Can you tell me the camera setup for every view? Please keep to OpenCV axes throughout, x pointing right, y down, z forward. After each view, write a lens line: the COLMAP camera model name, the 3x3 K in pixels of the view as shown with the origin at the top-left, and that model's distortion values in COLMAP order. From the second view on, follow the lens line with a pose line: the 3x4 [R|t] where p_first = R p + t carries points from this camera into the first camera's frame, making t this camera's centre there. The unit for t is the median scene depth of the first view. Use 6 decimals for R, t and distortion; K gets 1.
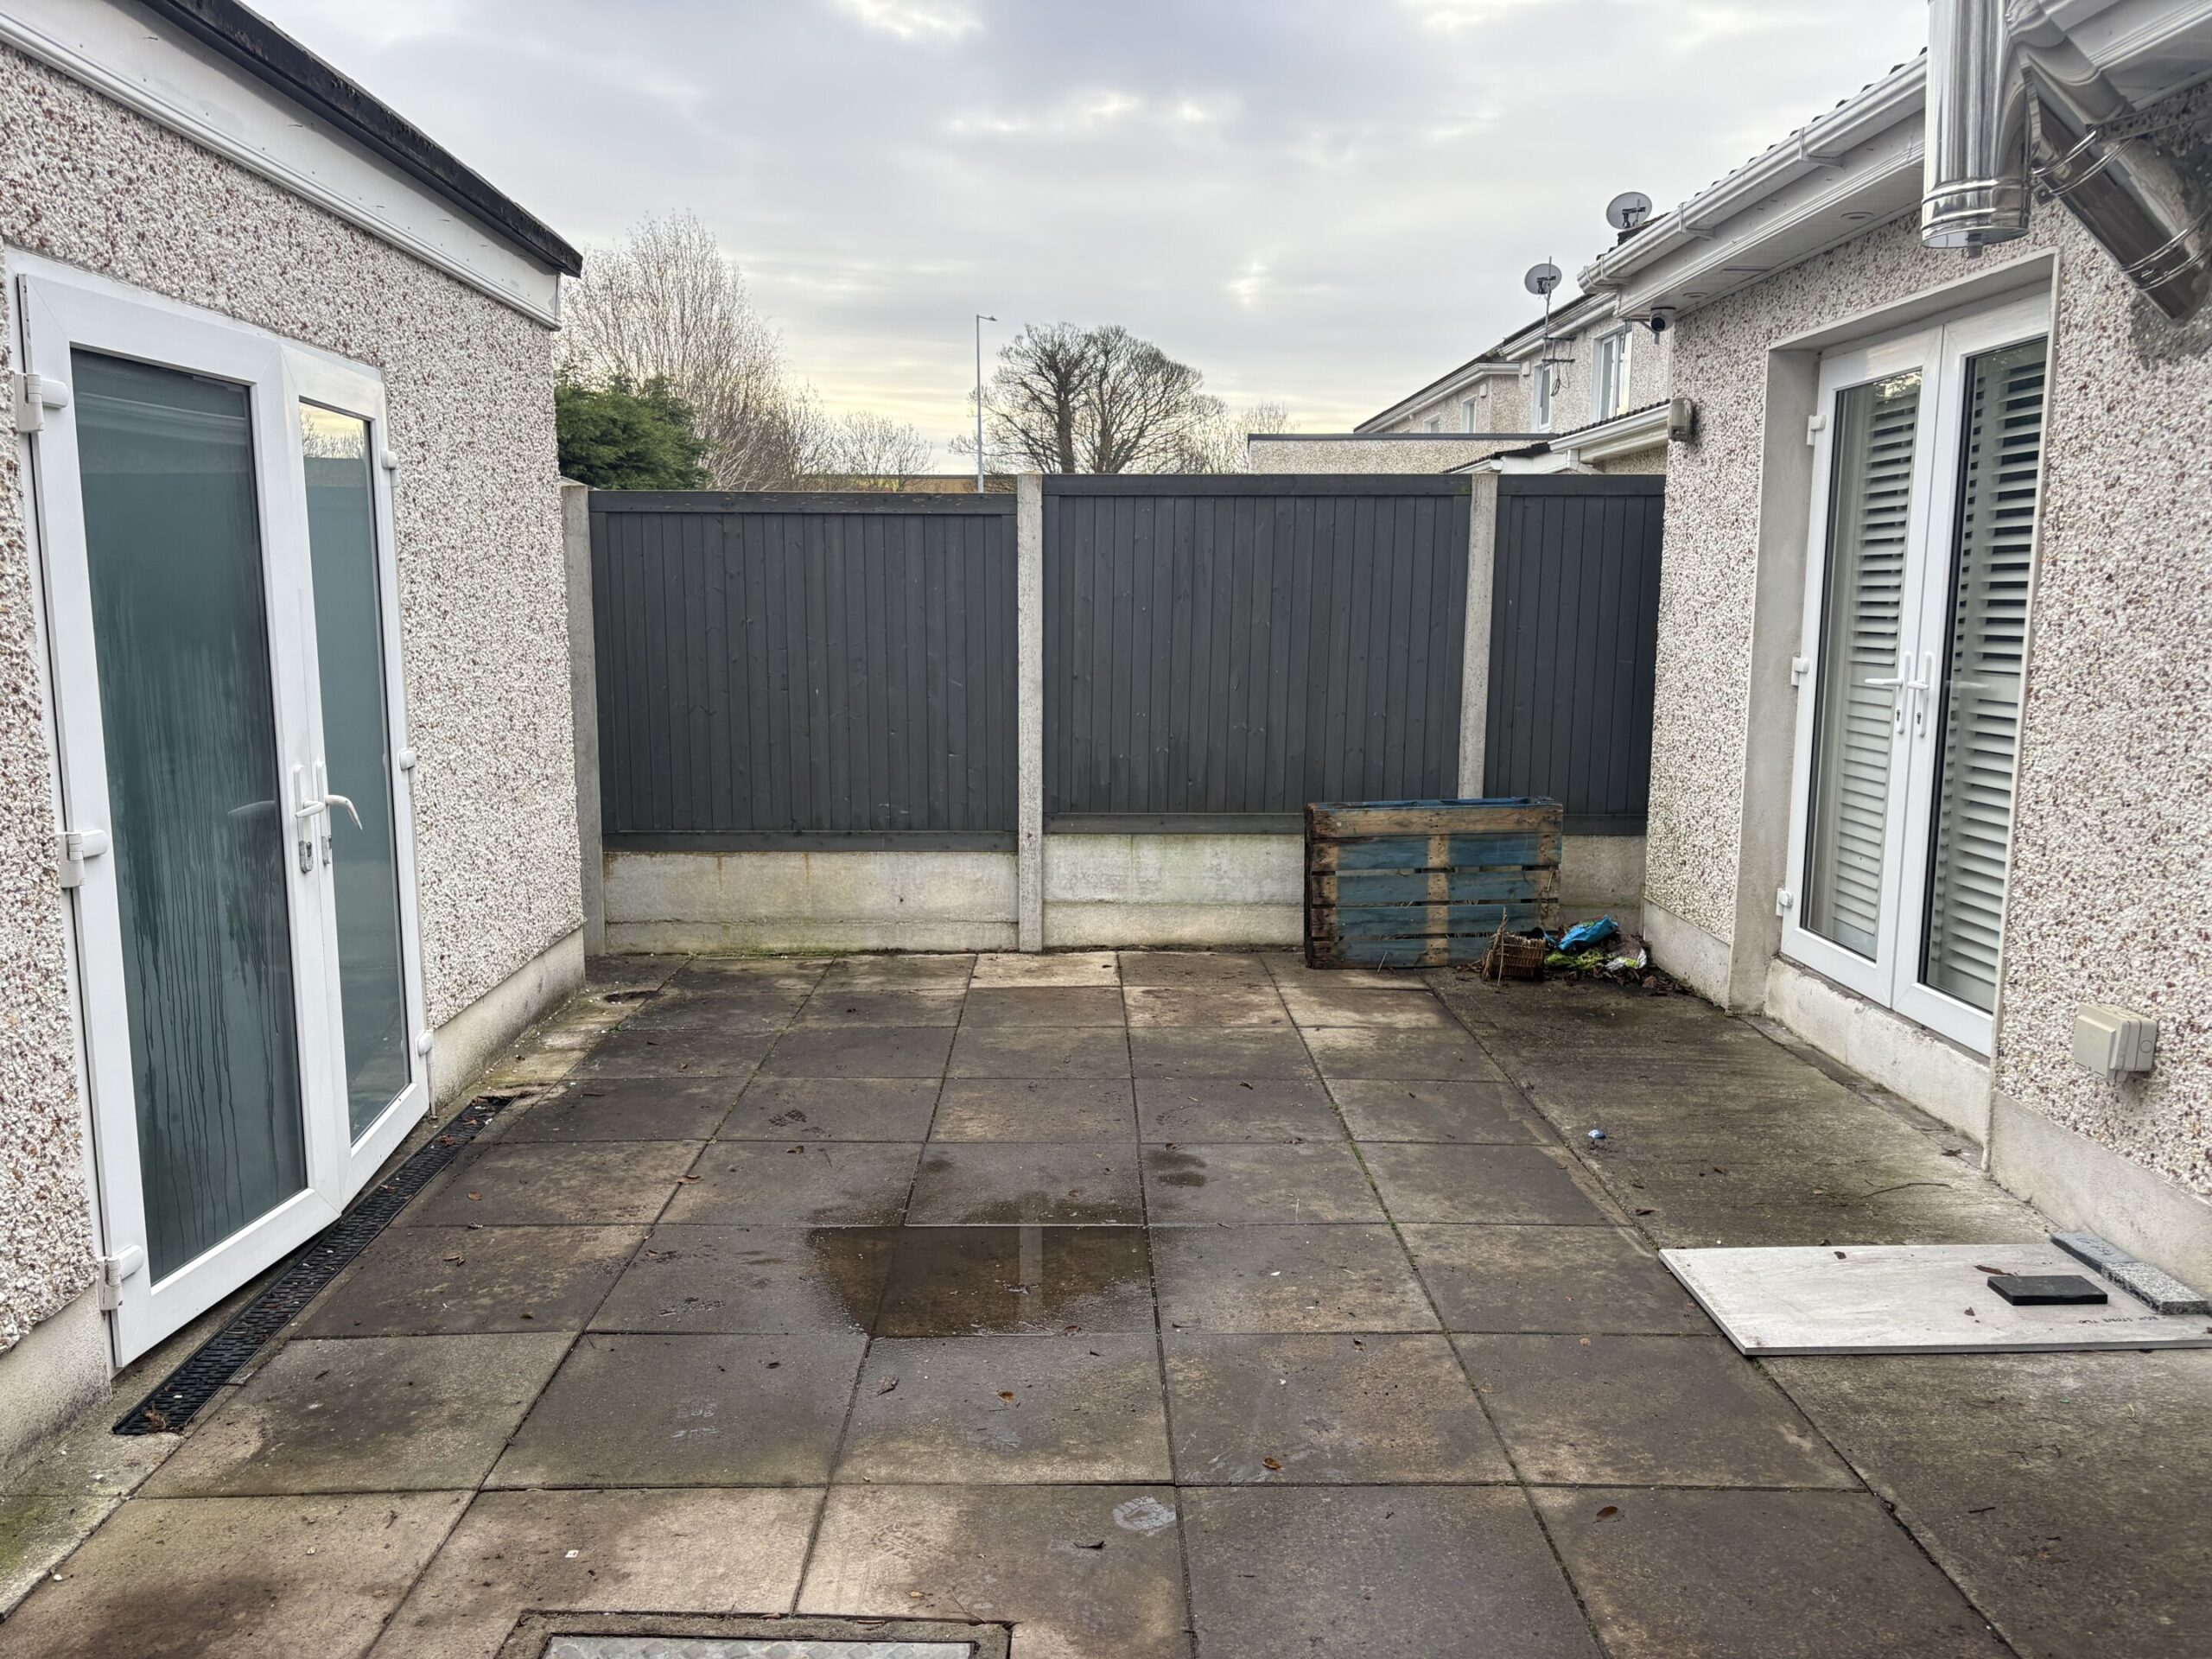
lens RADIAL K [[1671.3, 0, 1087.6], [0, 1671.3, 820.2], [0, 0, 1]] dist [0.051166, -0.052116]
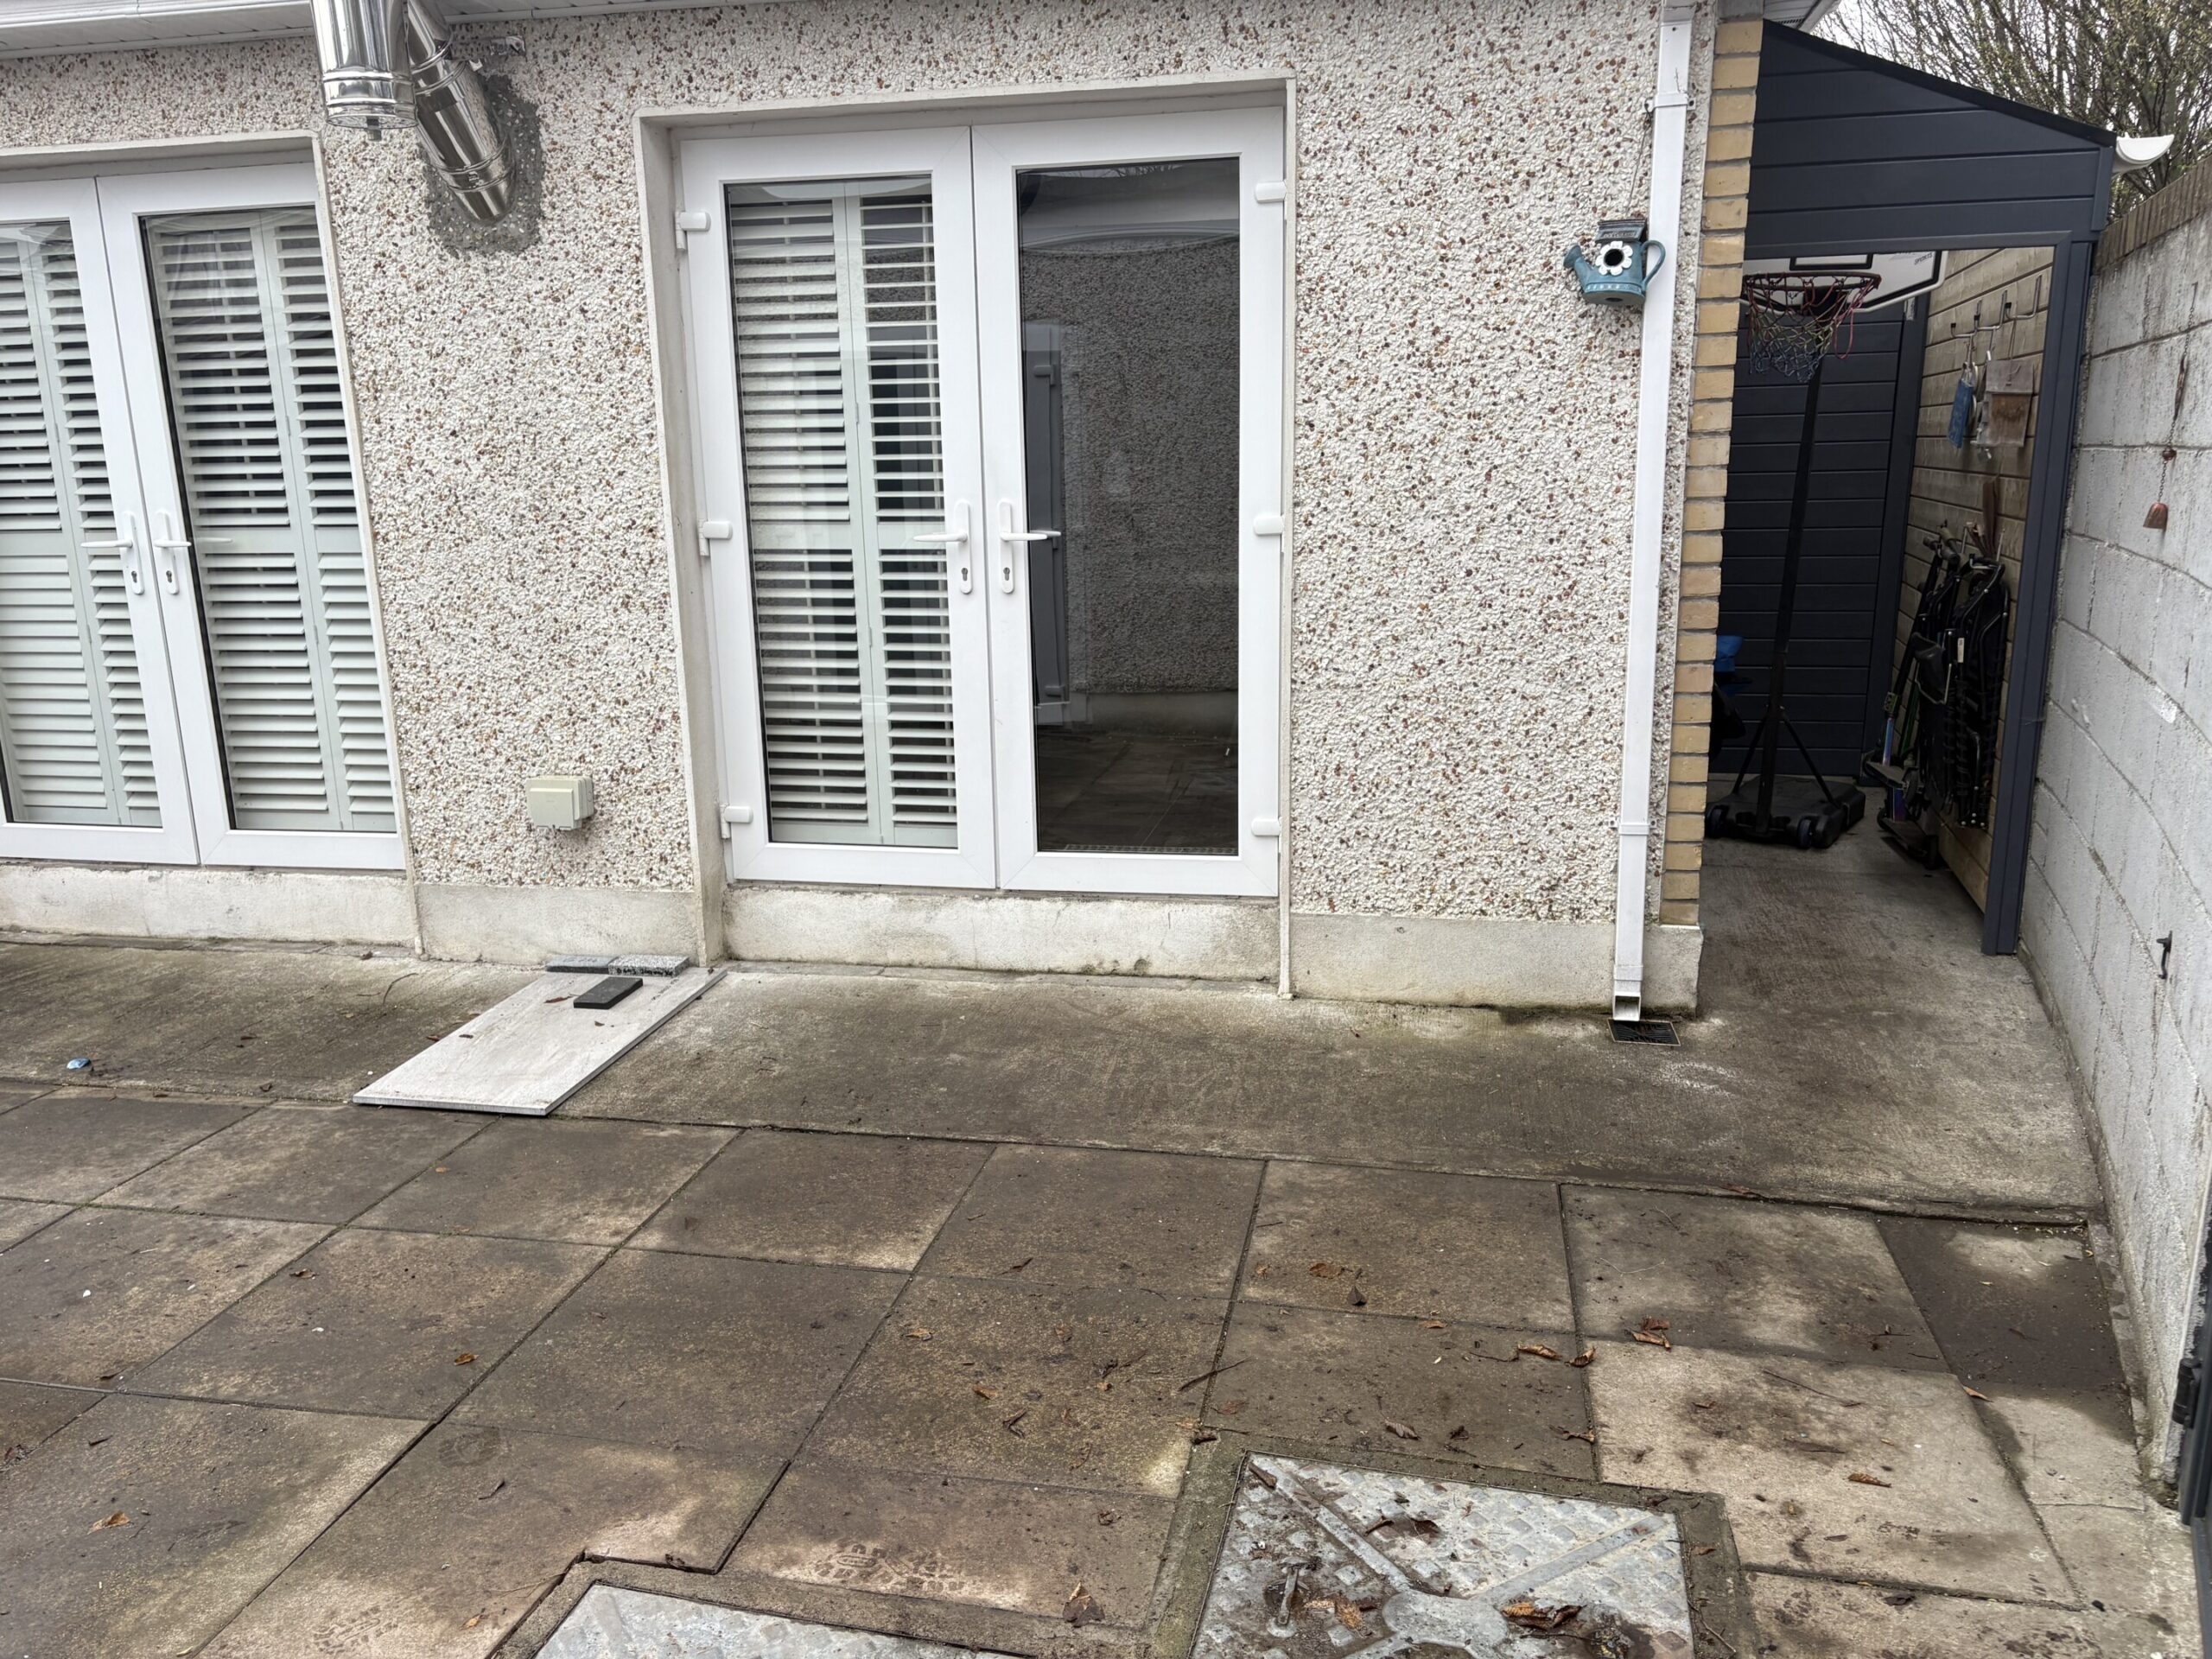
lens RADIAL K [[1671.3, 0, 1109.0], [0, 1671.3, 824.7], [0, 0, 1]] dist [0.051166, -0.052116]
pose [[0.209243, -0.223520, 0.951975, -0.426653], [0.154518, 0.968852, 0.193520, -0.027766], [-0.965578, 0.106605, 0.237263, 0.246650]]
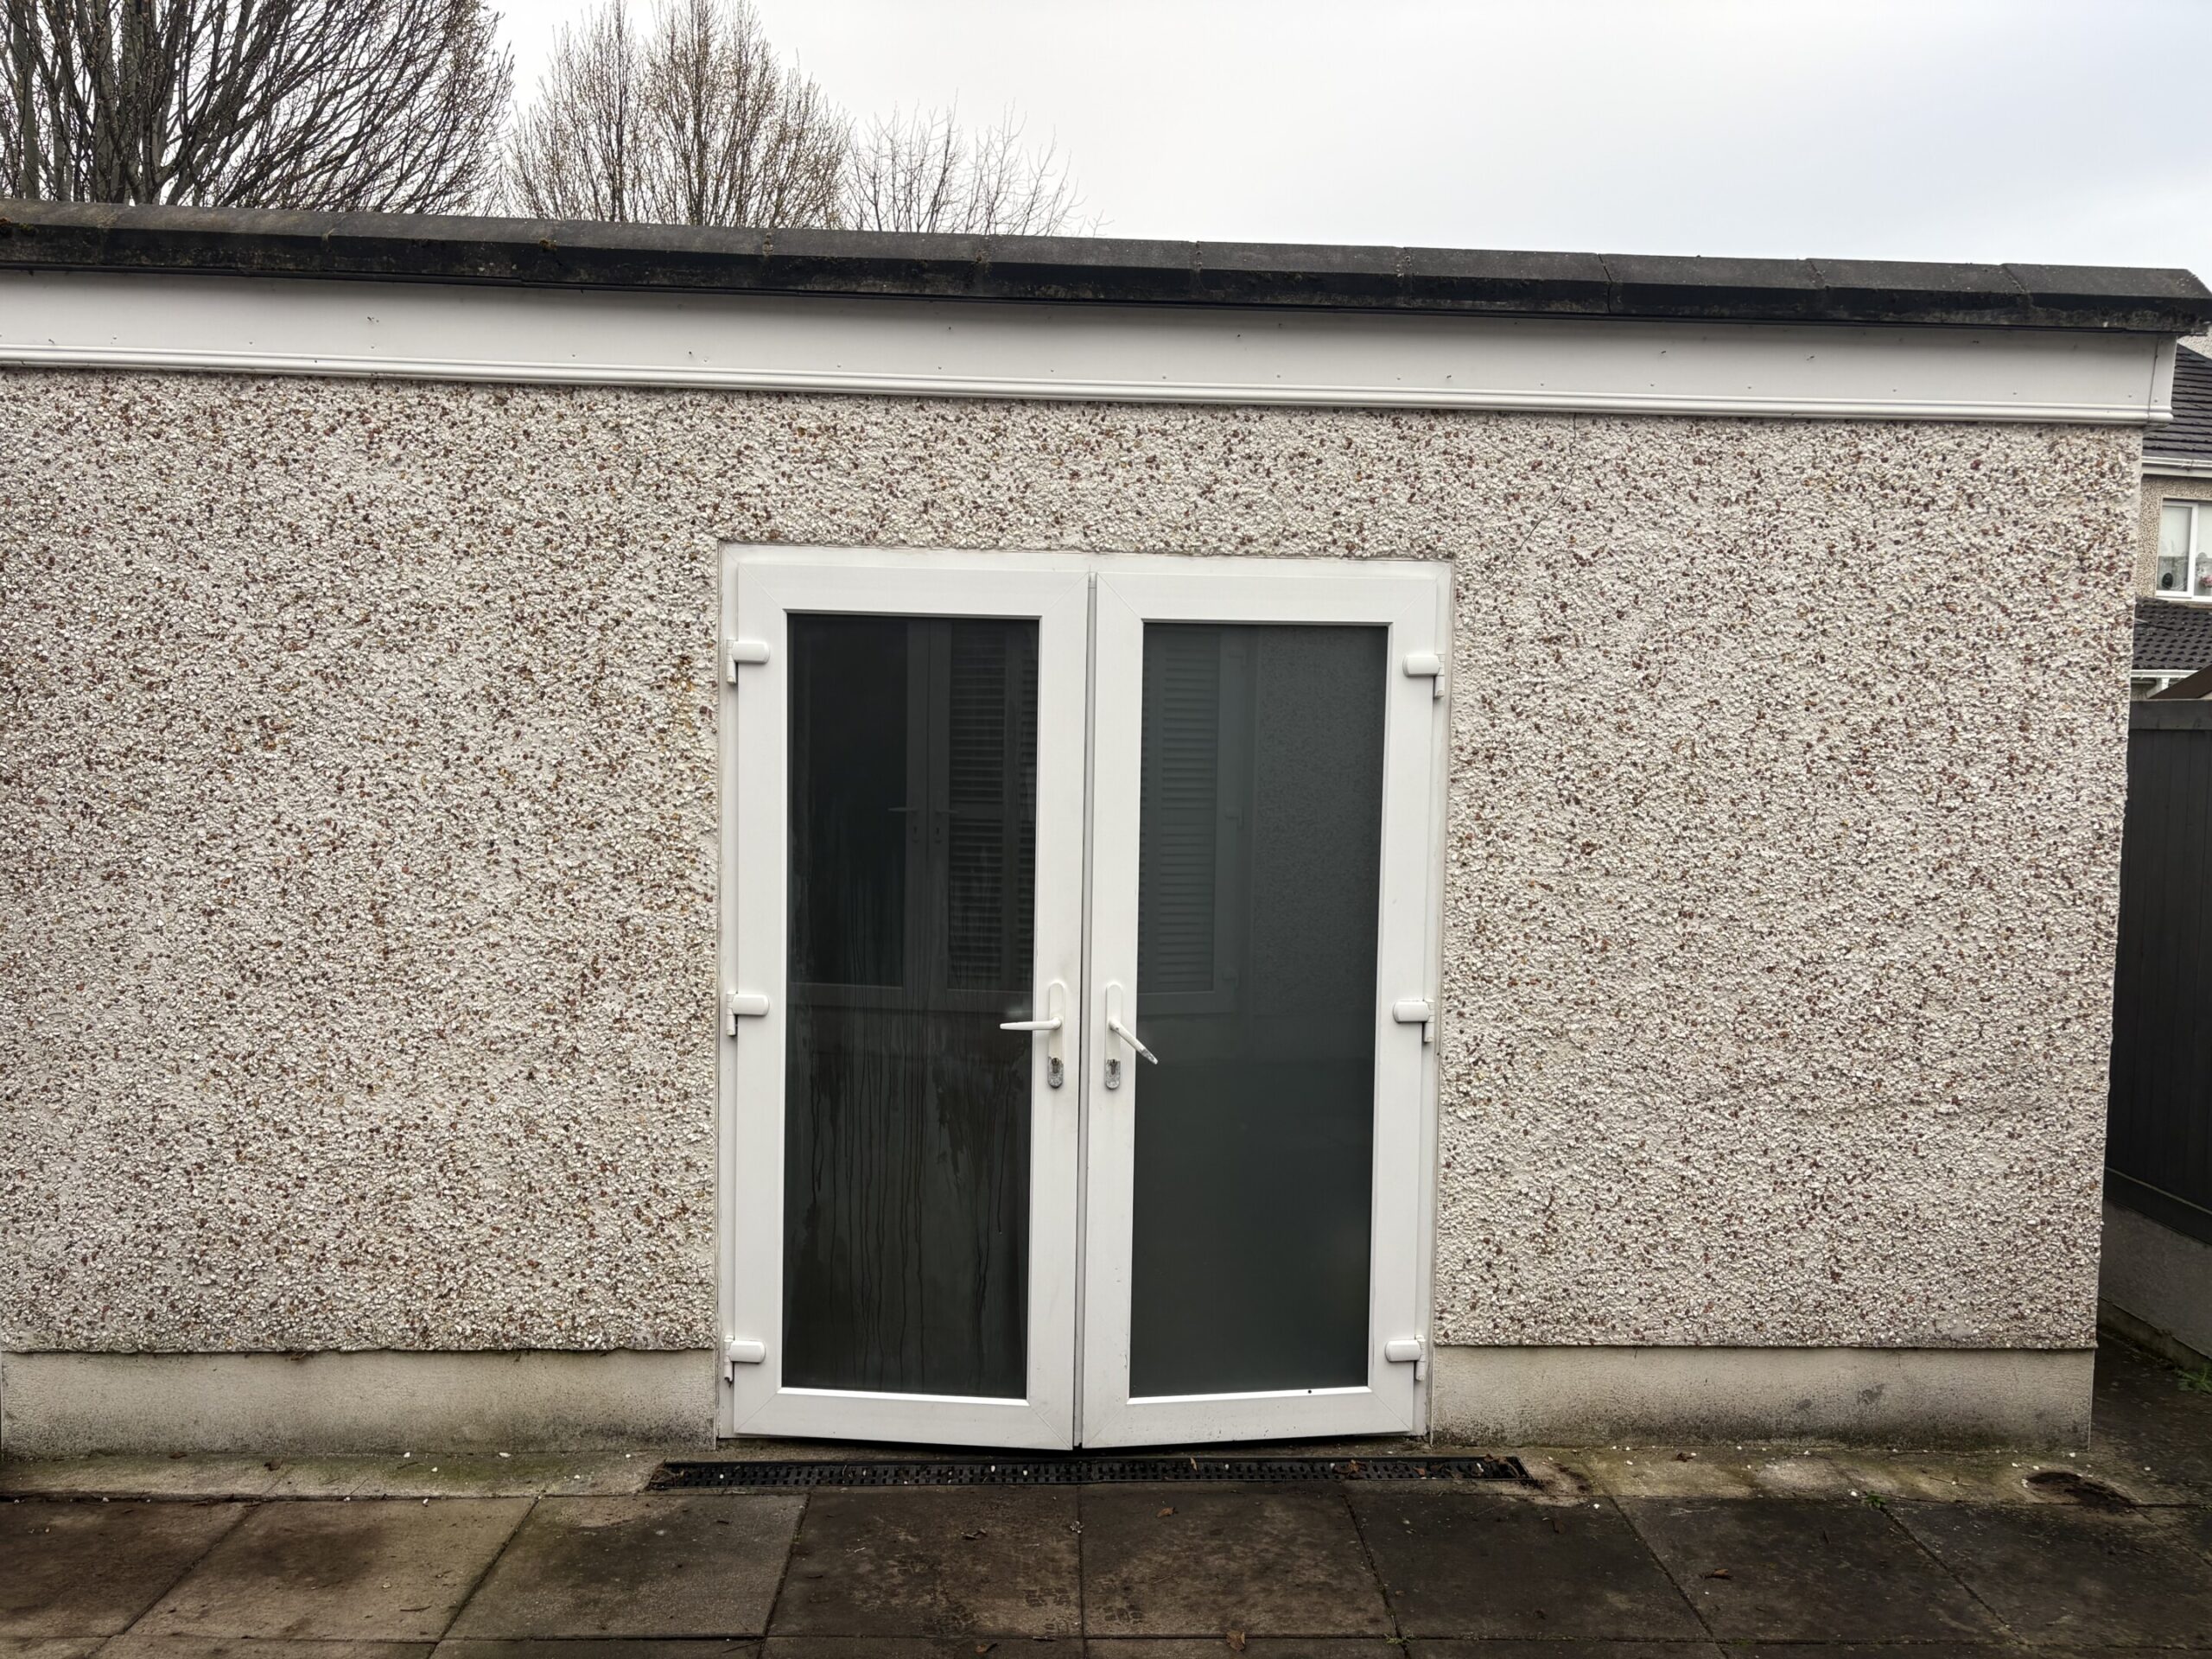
lens RADIAL K [[1671.3, 0, 1097.6], [0, 1671.3, 826.5], [0, 0, 1]] dist [0.051166, -0.052116]
pose [[0.023603, 0.065678, -0.997562, 0.441299], [-0.156315, 0.985809, 0.061205, -0.159277], [0.987425, 0.154489, 0.033535, 0.818009]]
